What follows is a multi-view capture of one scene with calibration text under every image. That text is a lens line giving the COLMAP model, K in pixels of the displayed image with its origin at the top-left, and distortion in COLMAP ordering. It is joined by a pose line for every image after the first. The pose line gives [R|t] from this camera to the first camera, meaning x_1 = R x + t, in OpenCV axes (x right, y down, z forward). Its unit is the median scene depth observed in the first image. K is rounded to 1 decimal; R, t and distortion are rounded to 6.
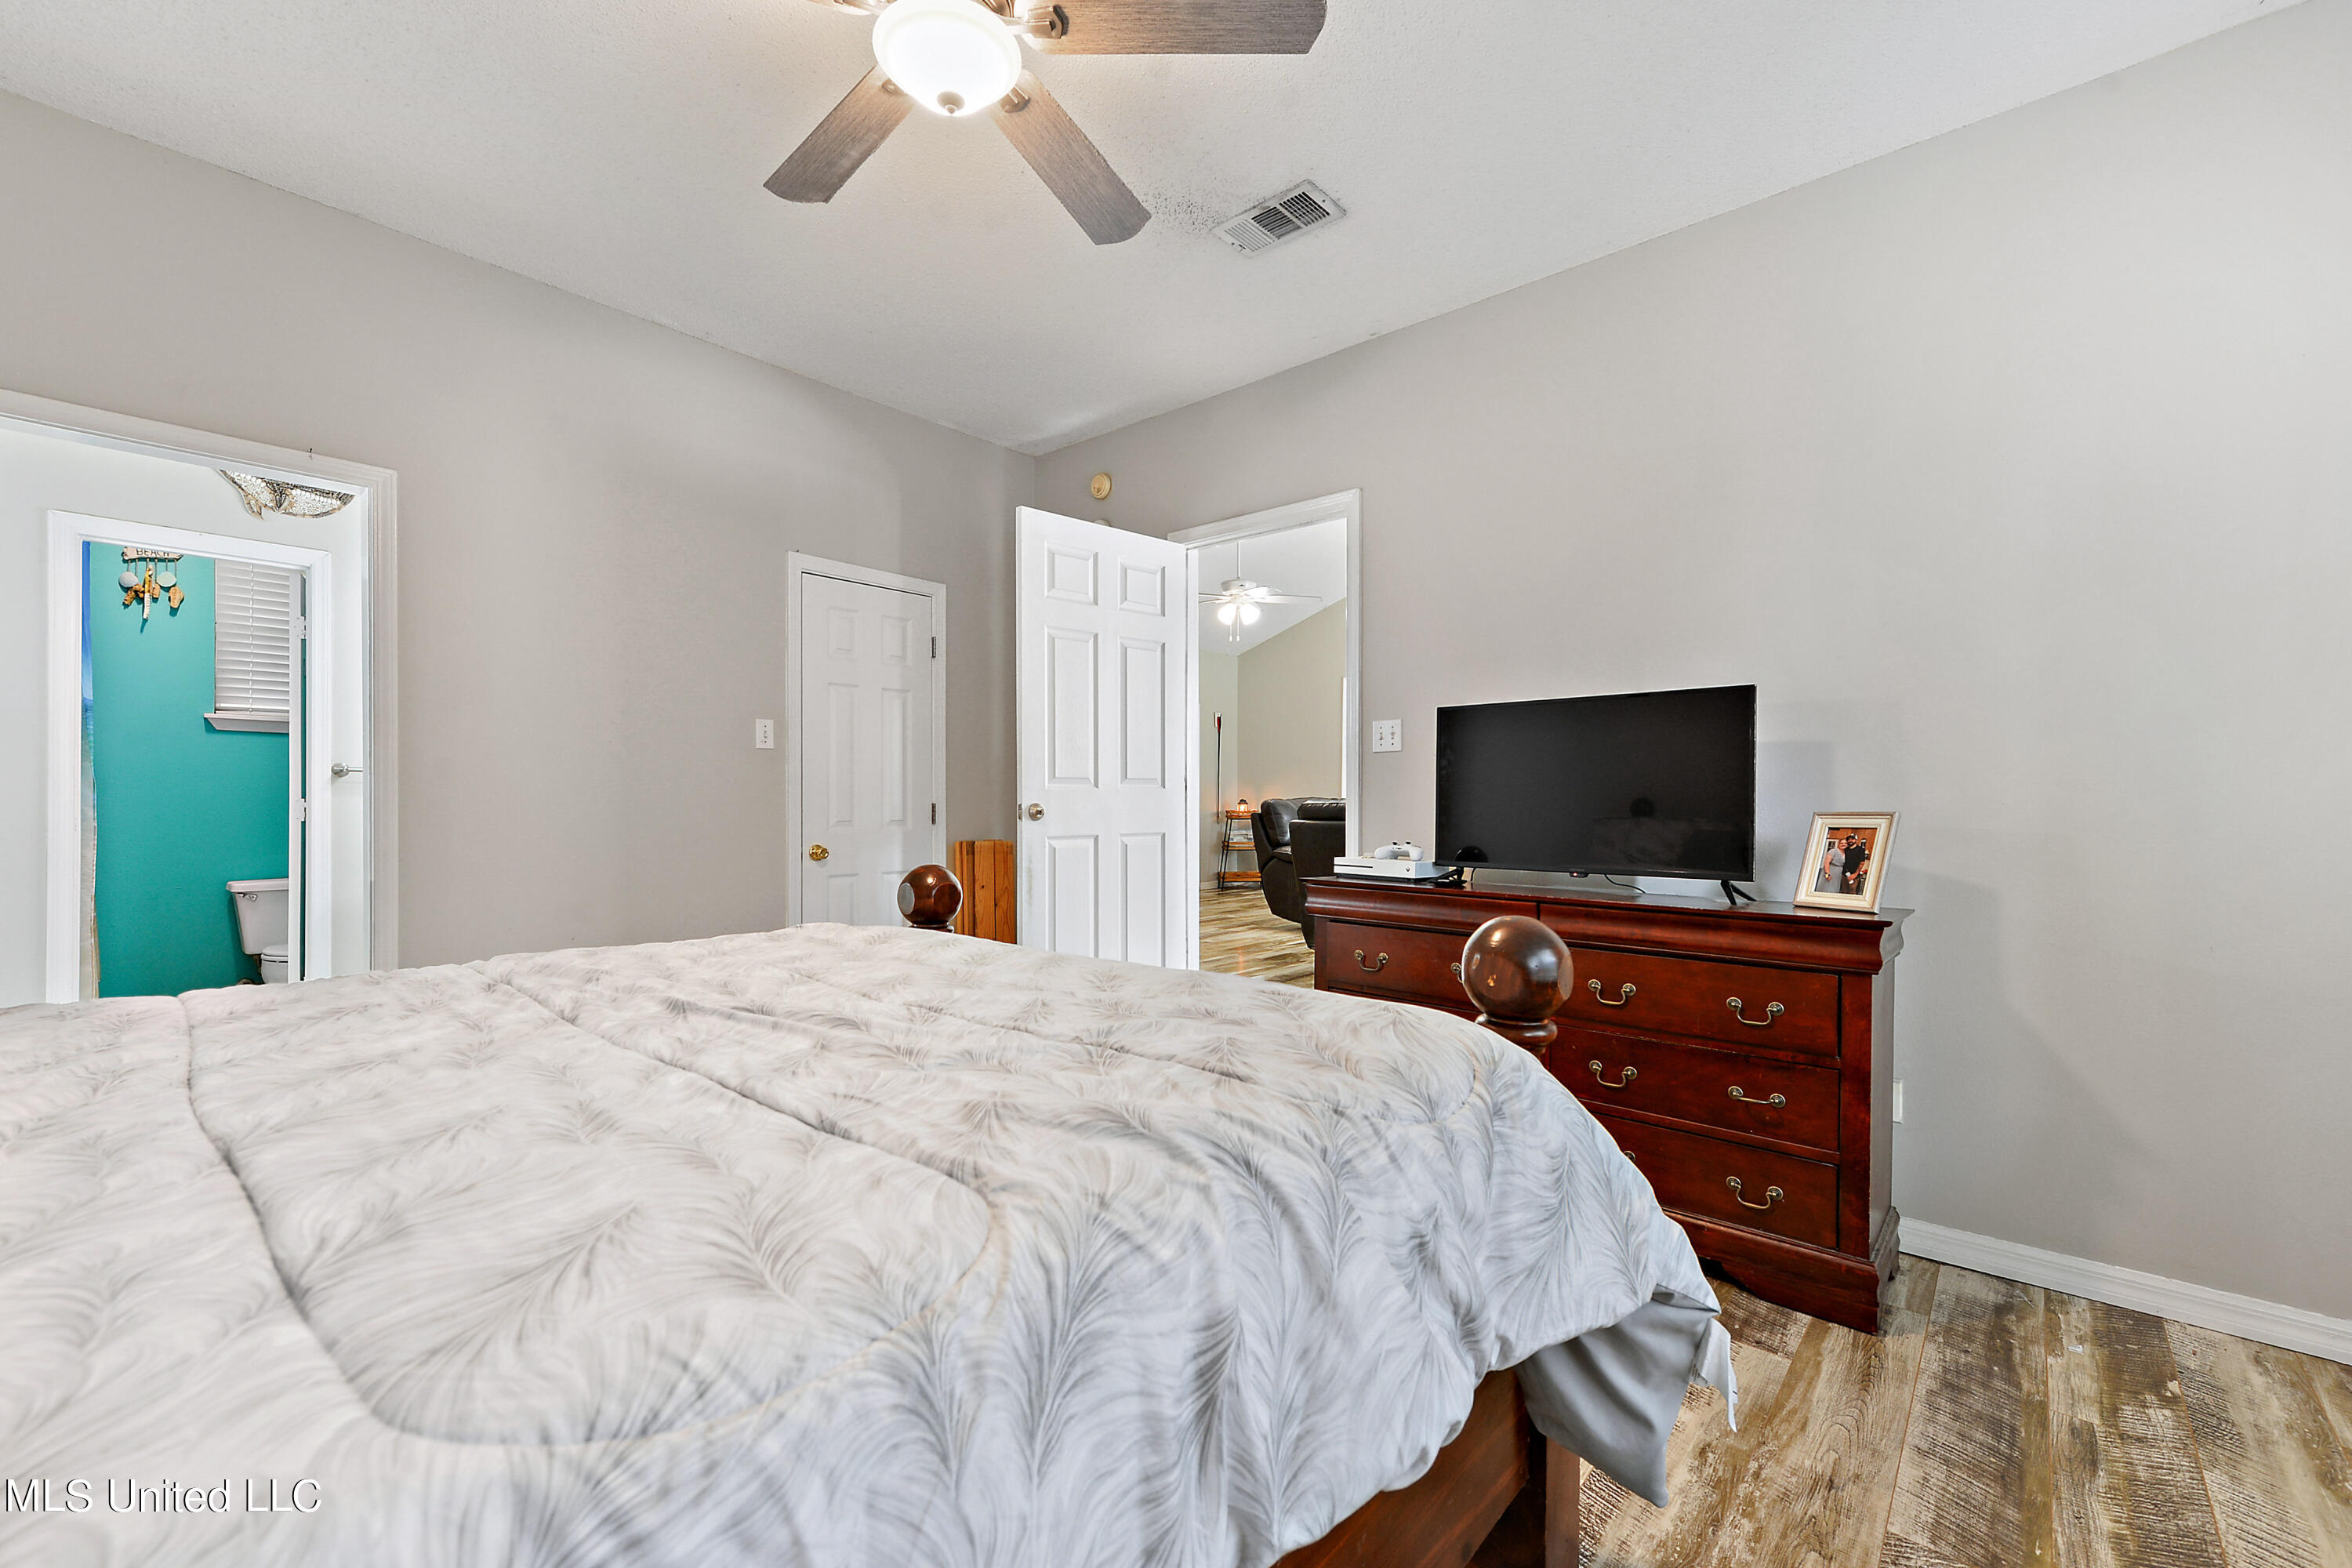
lens RADIAL K [[935.3, 0, 1139.1], [0, 935.3, 813.5], [0, 0, 1]] dist [0.009268, -0.000650]
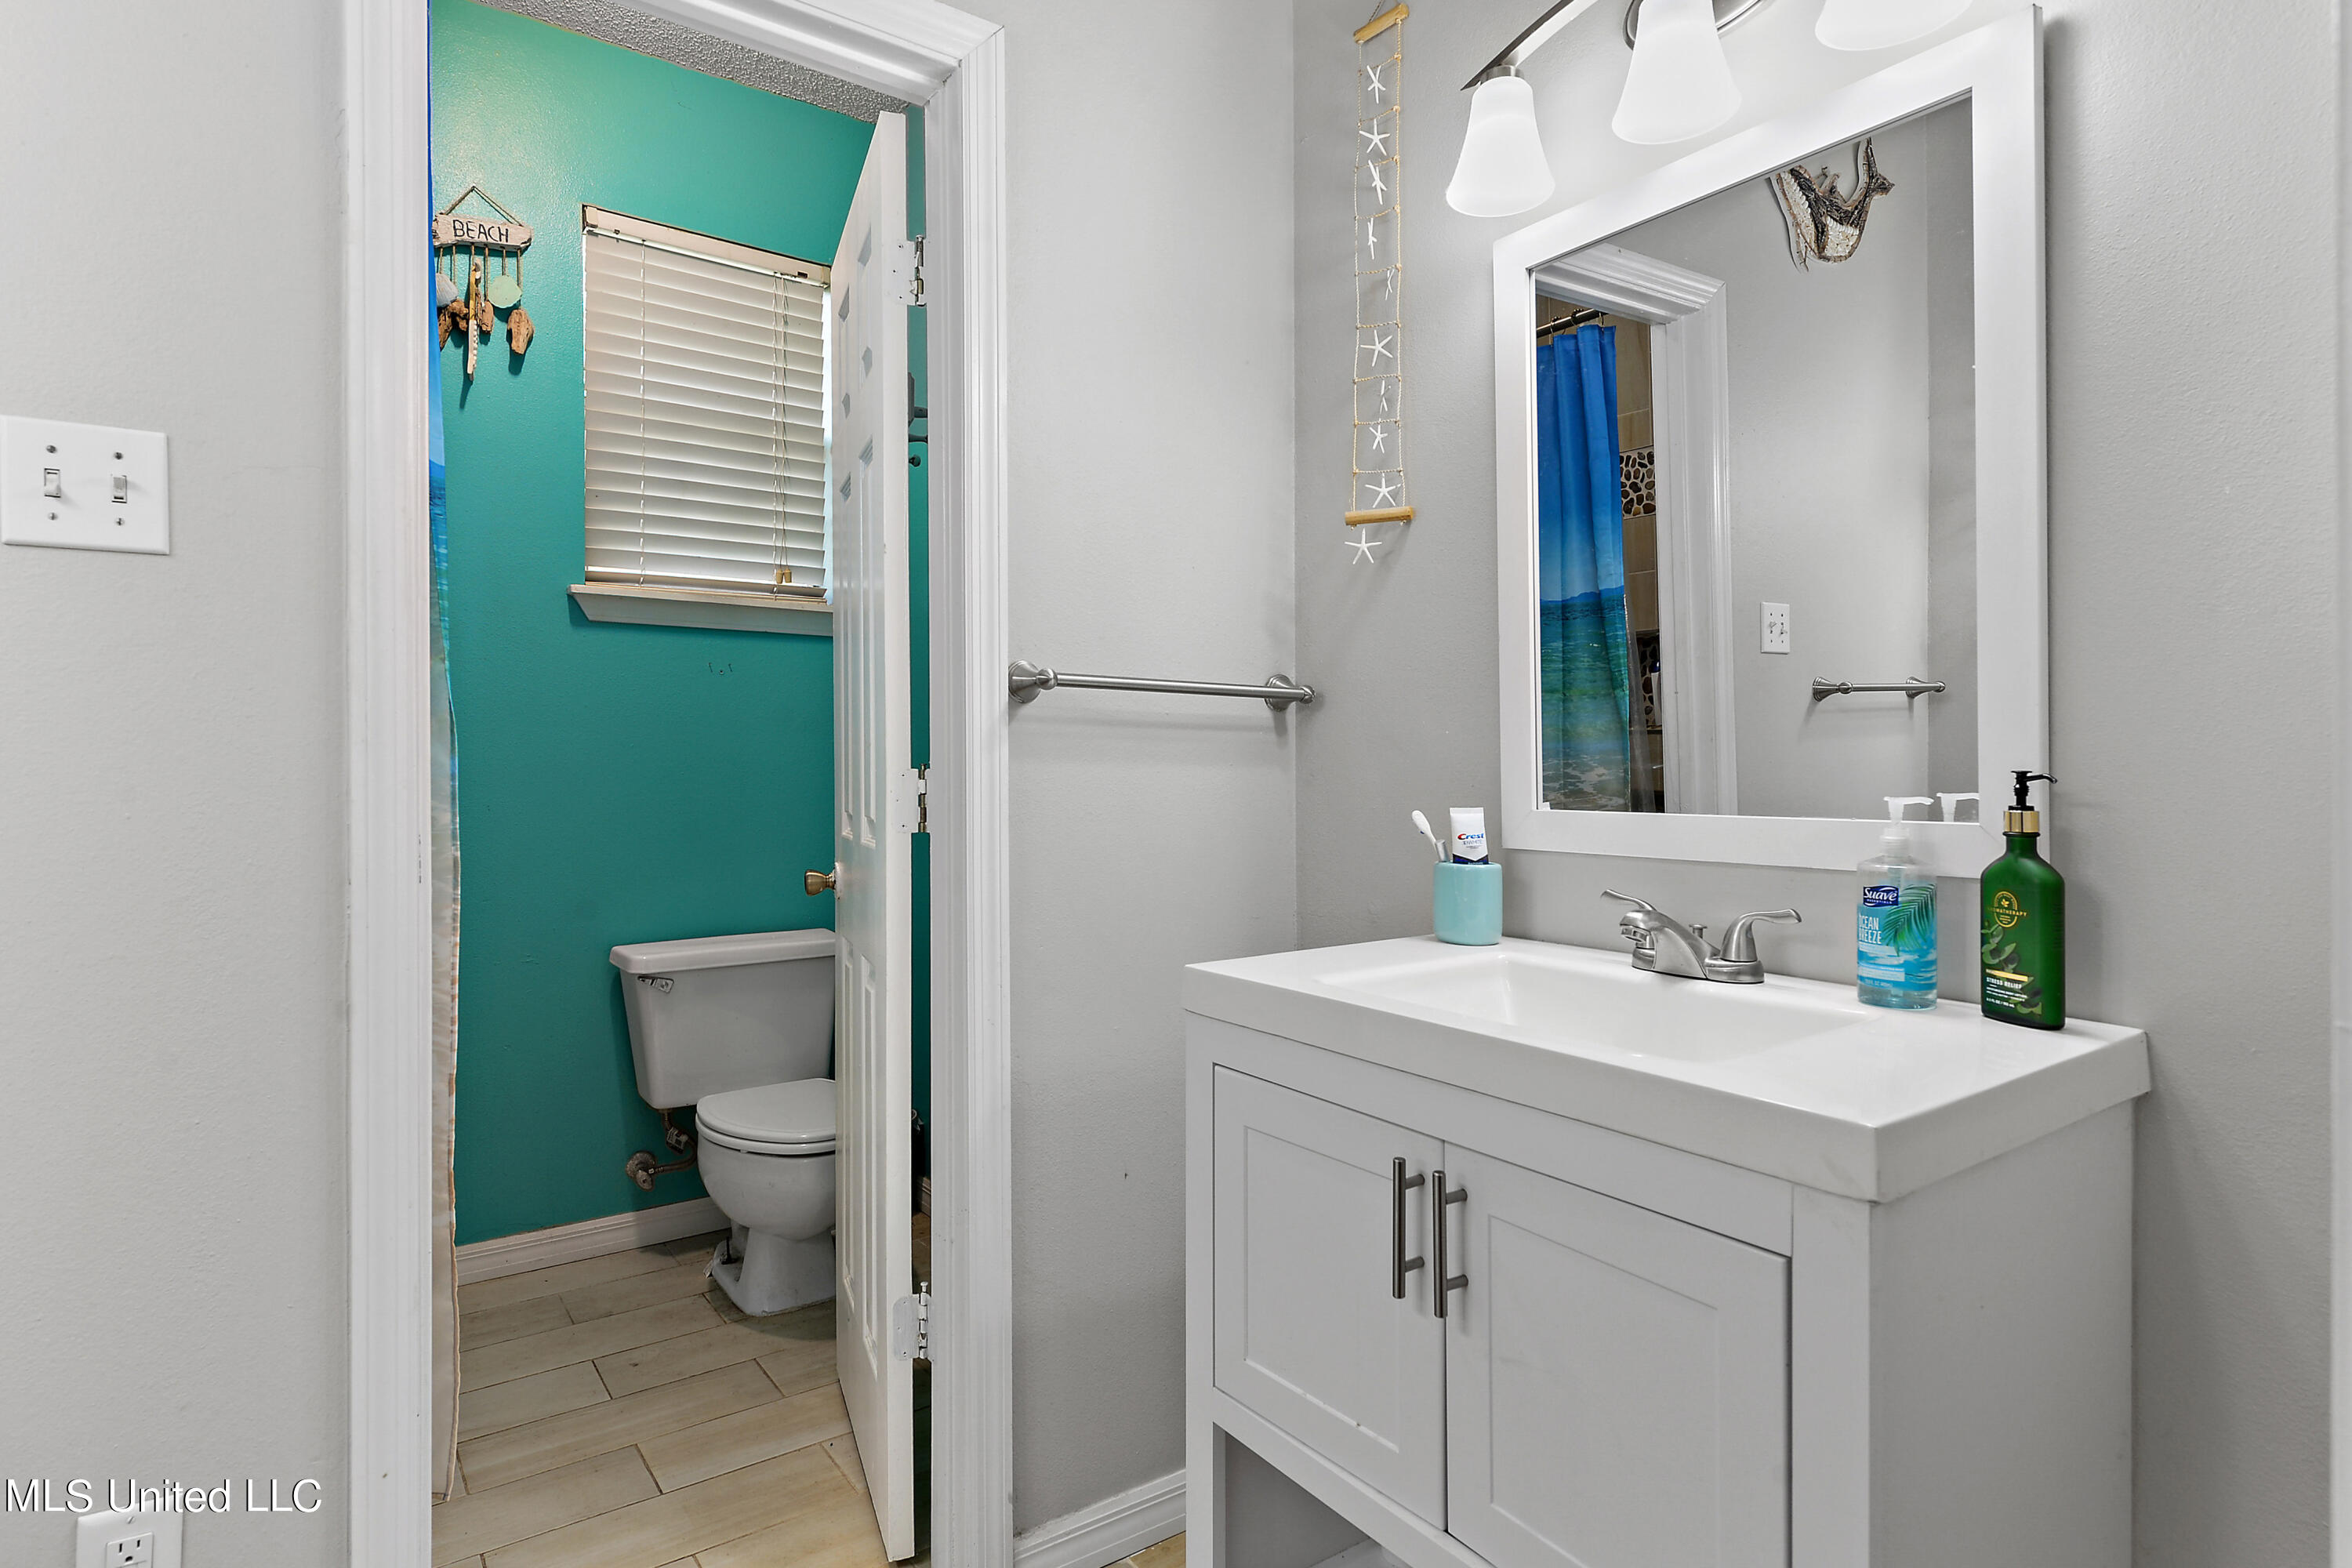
lens RADIAL K [[1213.8, 0, 1169.0], [0, 1213.8, 775.2], [0, 0, 1]] dist [0.004732, -0.000375]
pose [[0.976996, -0.006960, -0.213144, -0.591318], [0.007910, 0.999962, 0.003603, -0.012041], [0.213111, -0.005206, 0.977014, 0.490603]]
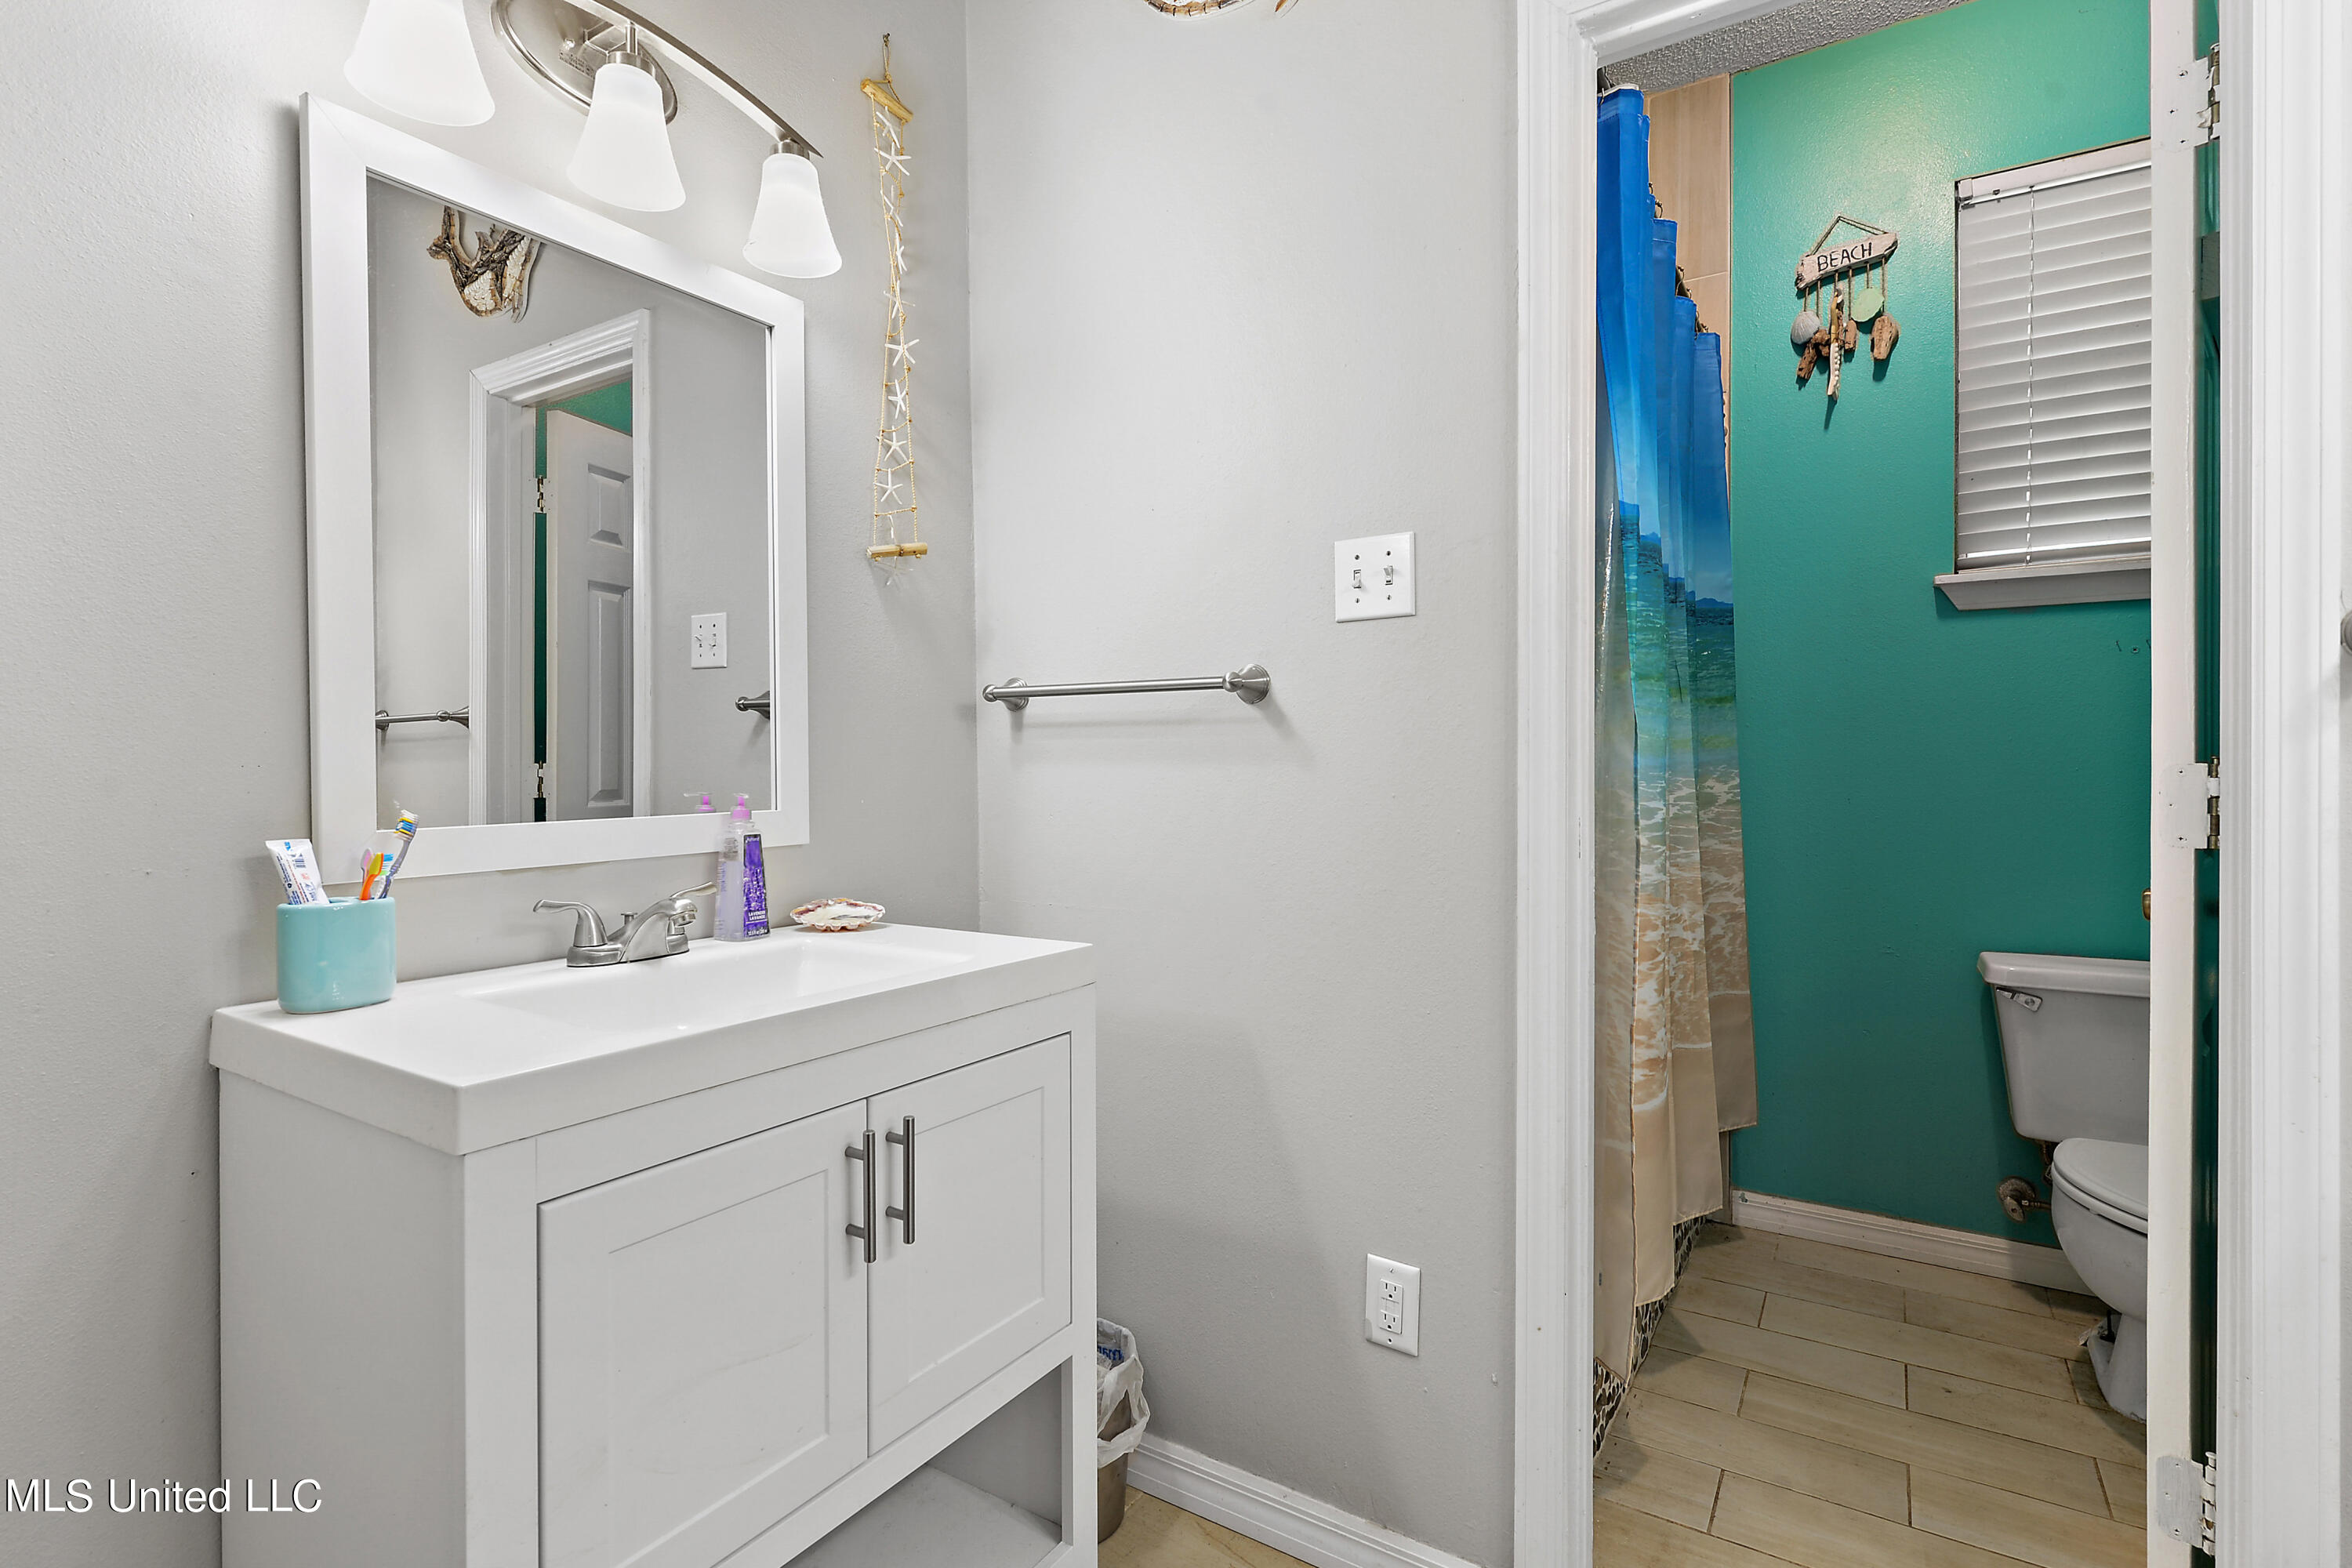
lens RADIAL K [[1106.8, 0, 1161.8], [0, 1106.8, 776.4], [0, 0, 1]] dist [-0.000846, 0.000062]
pose [[0.169566, 0.002033, -0.985517, -0.540786], [0.001957, 0.999995, 0.002399, -0.011402], [0.985517, -0.002335, 0.169561, 0.555126]]
